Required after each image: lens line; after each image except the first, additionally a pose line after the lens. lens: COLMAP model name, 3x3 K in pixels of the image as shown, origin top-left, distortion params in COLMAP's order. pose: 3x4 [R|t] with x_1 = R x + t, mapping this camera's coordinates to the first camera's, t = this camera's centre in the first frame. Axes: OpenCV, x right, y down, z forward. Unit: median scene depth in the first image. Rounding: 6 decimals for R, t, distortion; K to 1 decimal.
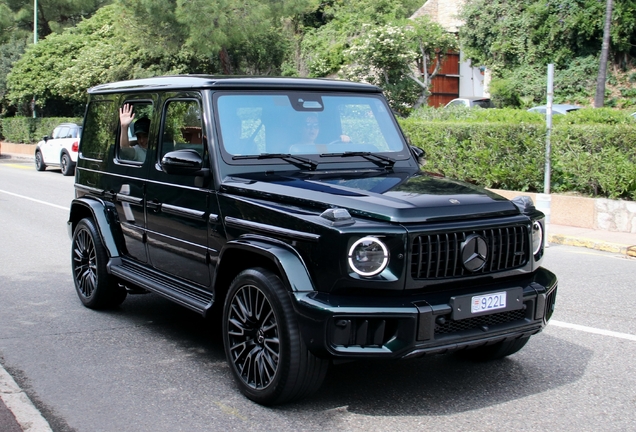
lens RADIAL K [[814.6, 0, 318.0], [0, 814.6, 216.0], [0, 0, 1]] dist [0.001096, -0.001829]
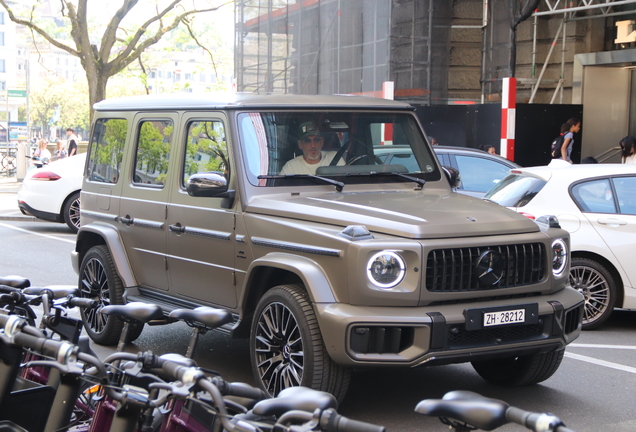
lens RADIAL K [[1248.2, 0, 318.0], [0, 1248.2, 216.0], [0, 0, 1]] dist [-0.011613, -0.013892]
pose [[0.998289, -0.003925, -0.058334, 0.061754], [0.001596, 0.999202, -0.039917, 0.040224], [0.058444, 0.039755, 0.997499, -0.576800]]
